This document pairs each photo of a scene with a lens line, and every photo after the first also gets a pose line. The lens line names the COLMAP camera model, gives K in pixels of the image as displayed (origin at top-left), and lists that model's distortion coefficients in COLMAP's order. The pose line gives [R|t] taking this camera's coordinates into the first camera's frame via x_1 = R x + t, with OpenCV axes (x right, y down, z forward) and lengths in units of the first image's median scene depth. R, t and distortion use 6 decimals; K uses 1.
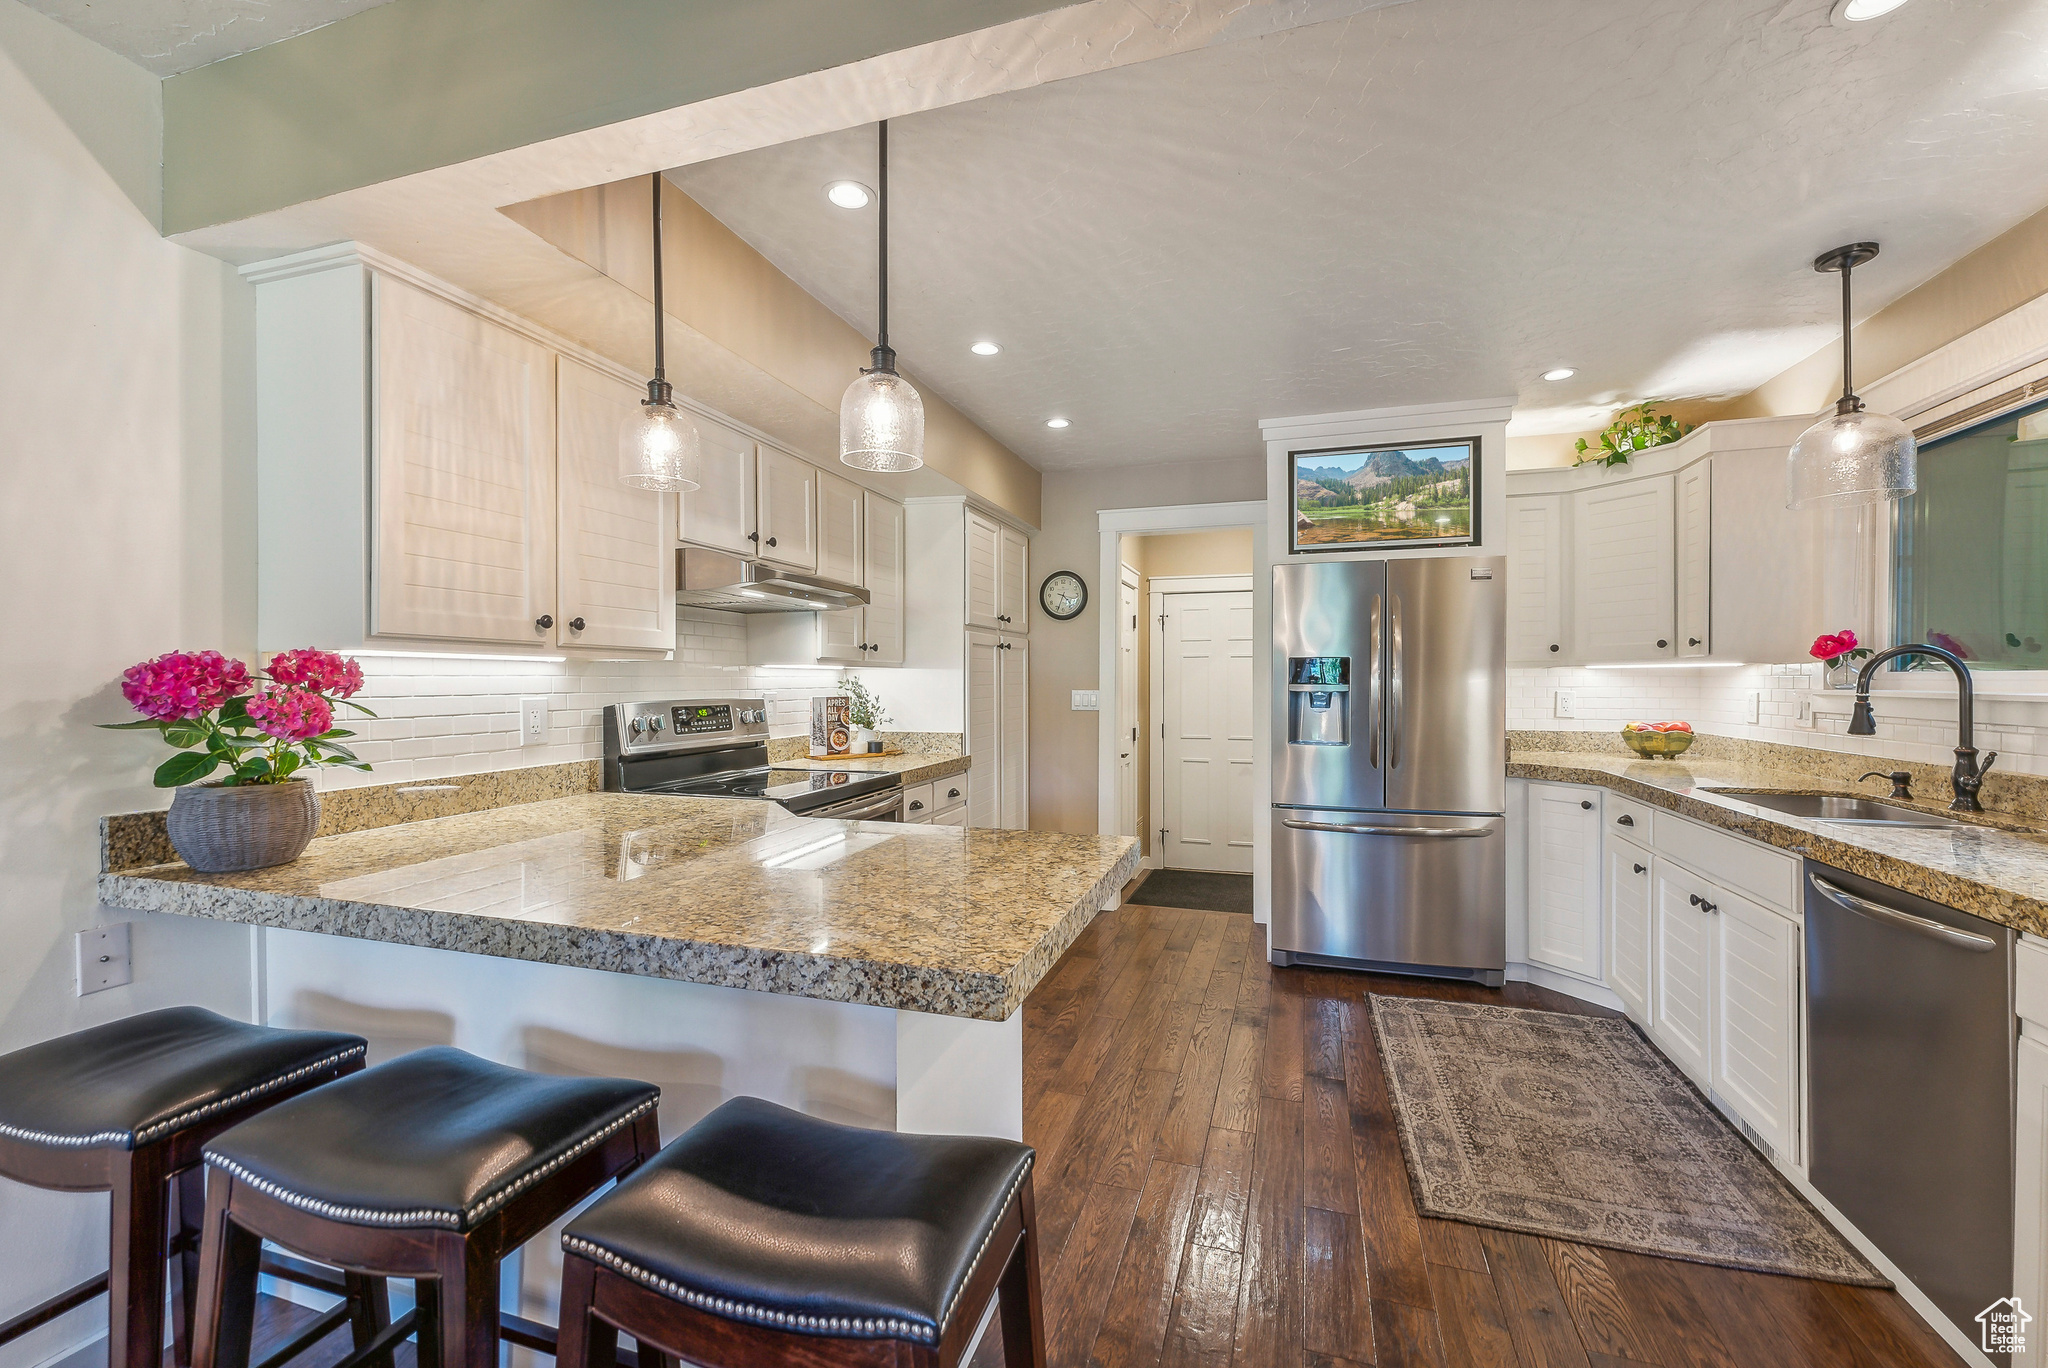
lens RADIAL K [[847.7, 0, 1020.4], [0, 847.7, 690.4], [0, 0, 1]] dist [-0.002290, 0.000341]
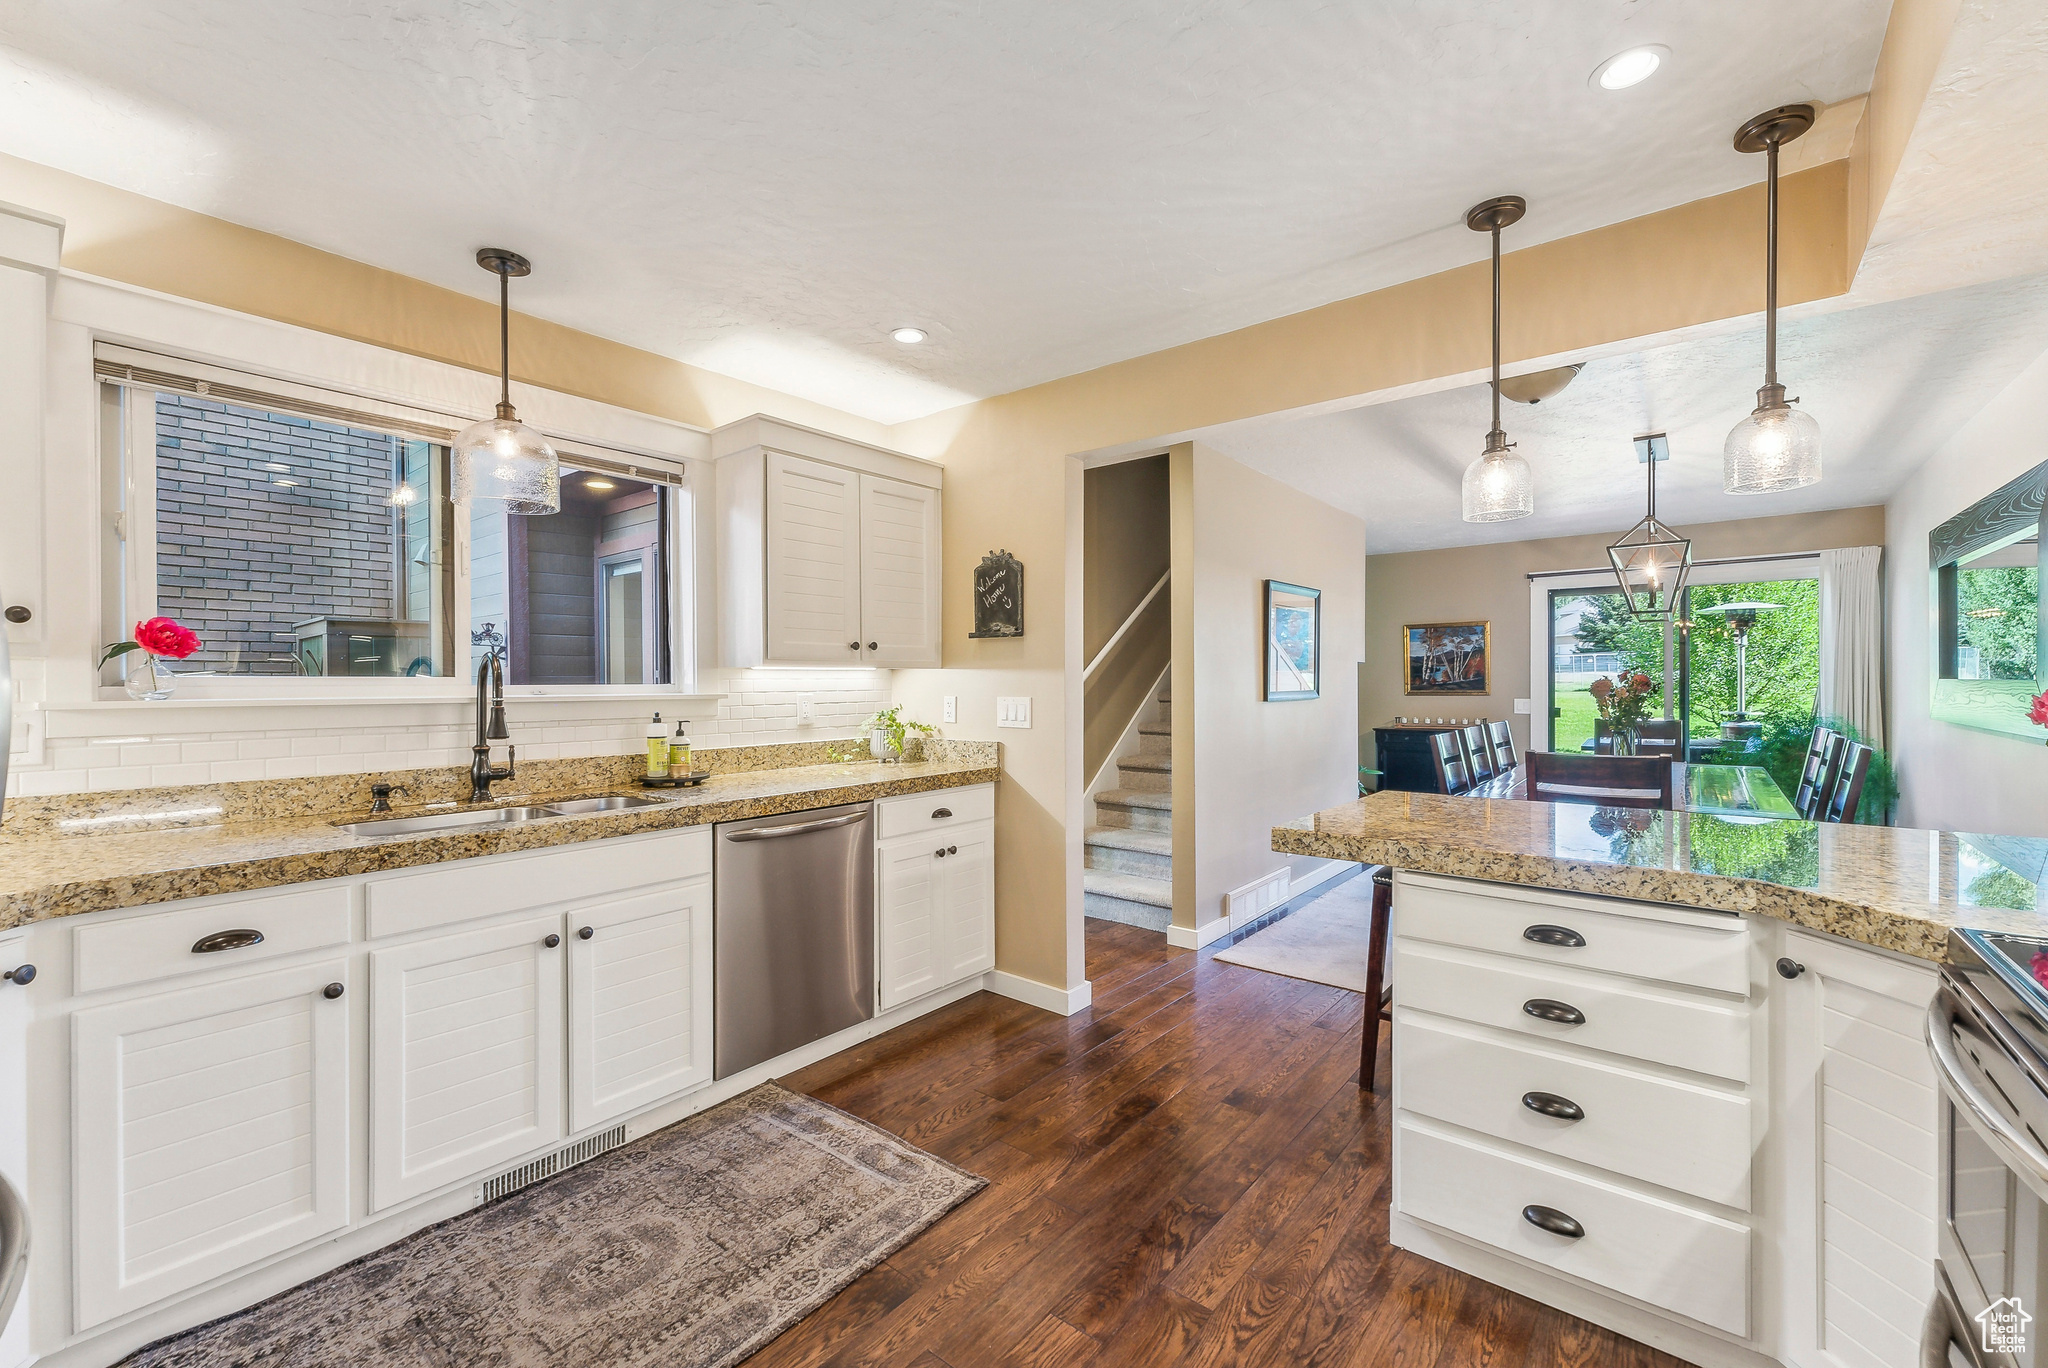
lens RADIAL K [[847.7, 0, 1023.2], [0, 847.7, 693.2], [0, 0, 1]] dist [-0.002290, 0.000341]
pose [[-0.935300, 0.001001, 0.353856, 0.031366], [0.010012, 0.999670, 0.023636, -0.014030], [-0.353715, 0.025650, -0.935001, 1.153022]]
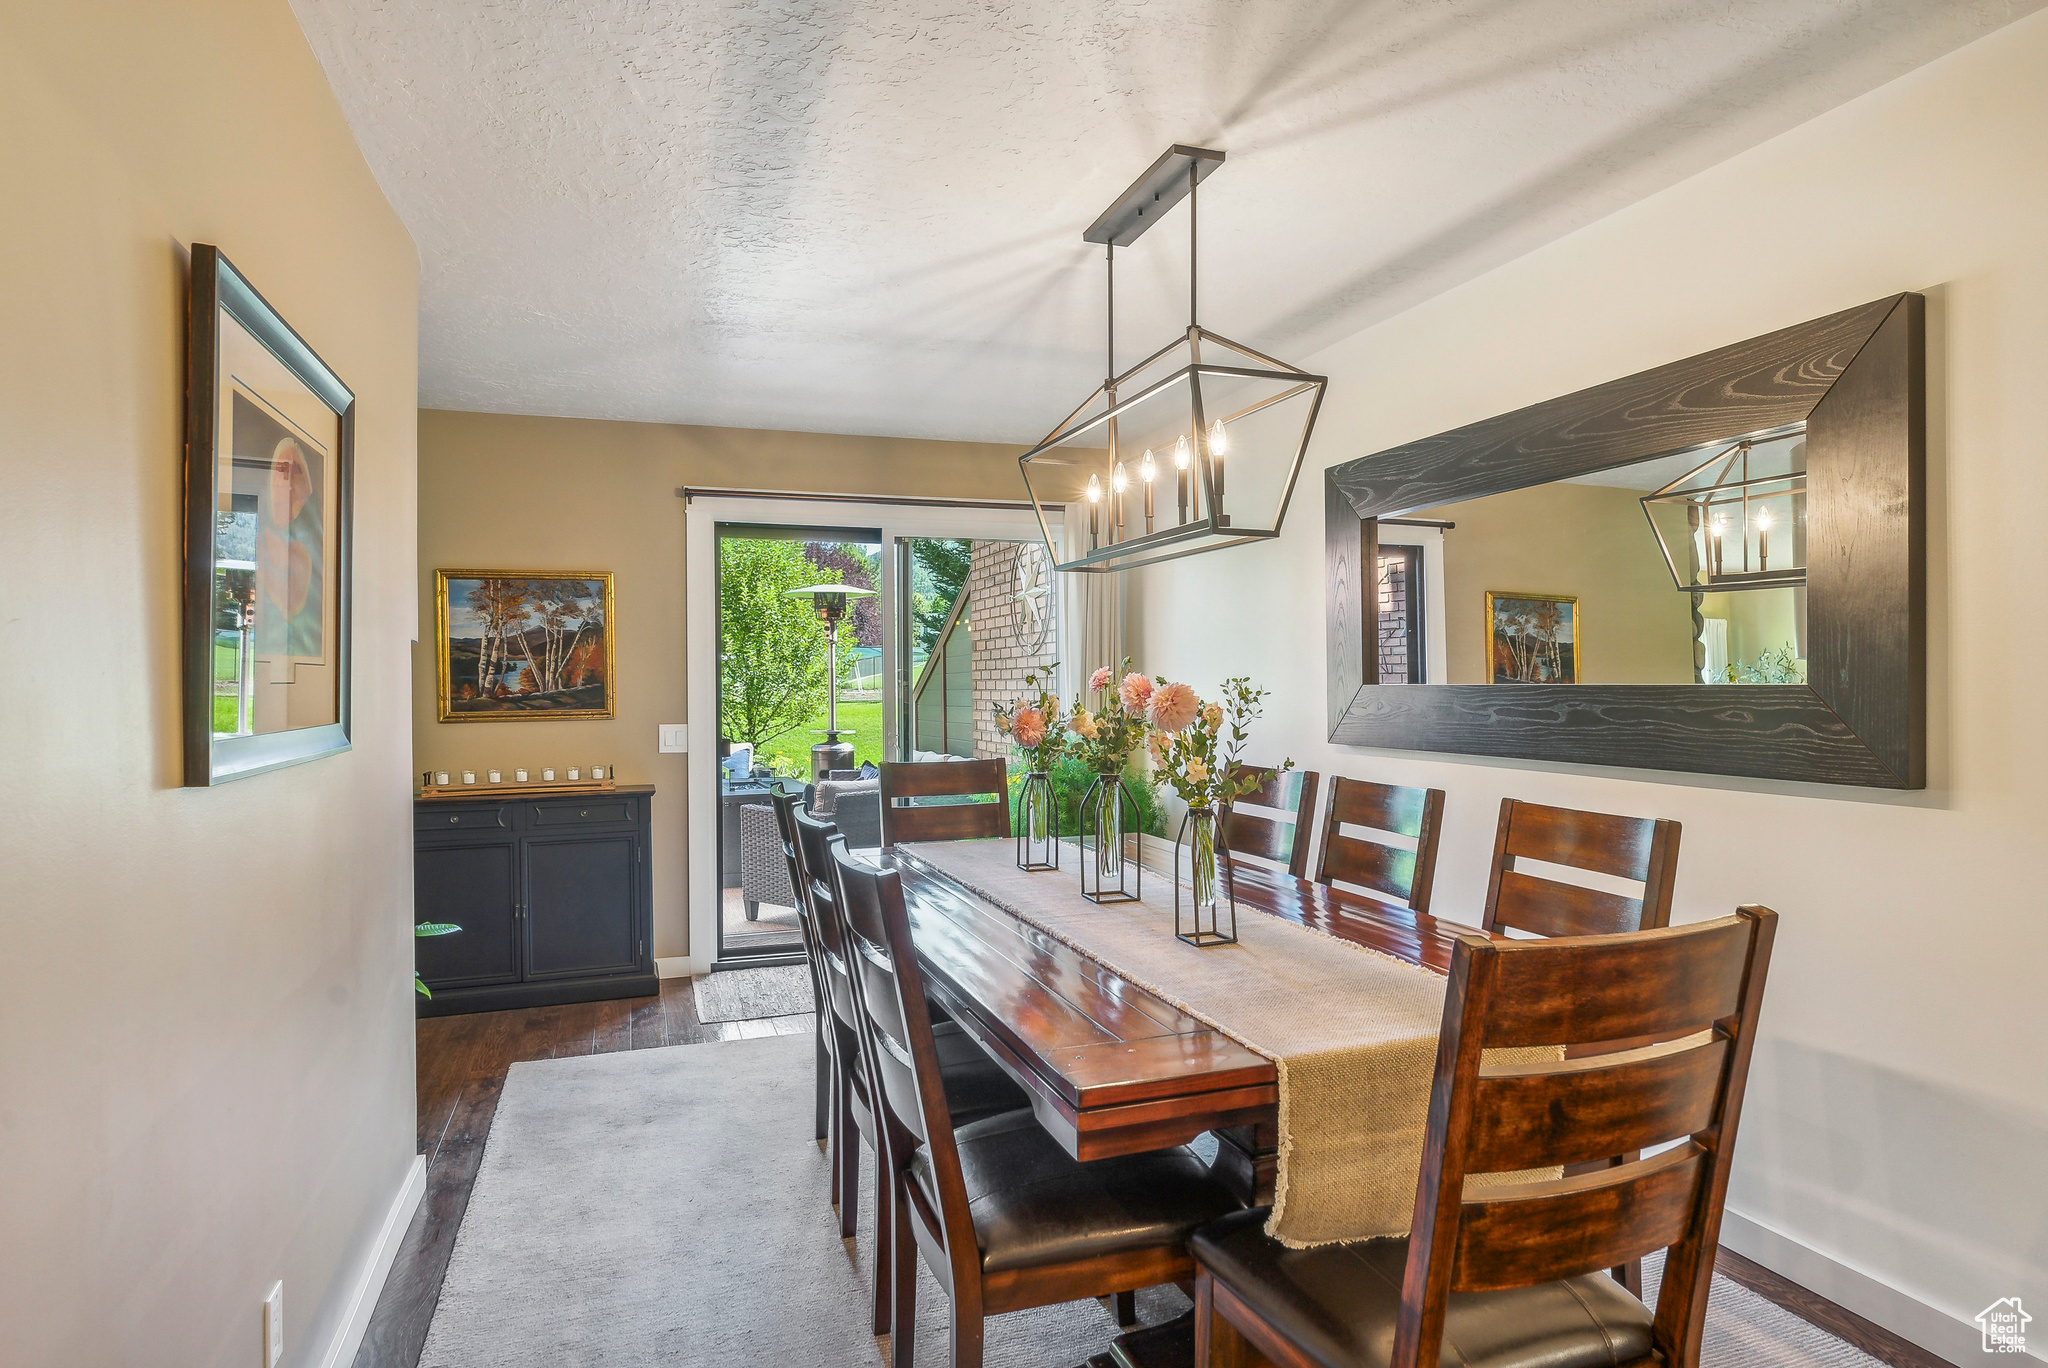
lens RADIAL K [[1171.8, 0, 1030.6], [0, 1171.8, 682.3], [0, 0, 1]] dist [0.000693, 0.001555]
pose [[-0.796333, 0.007316, -0.604814, 0.166746], [0.002395, 0.999957, 0.008943, -0.005512], [0.604853, 0.005673, -0.796317, 0.265279]]
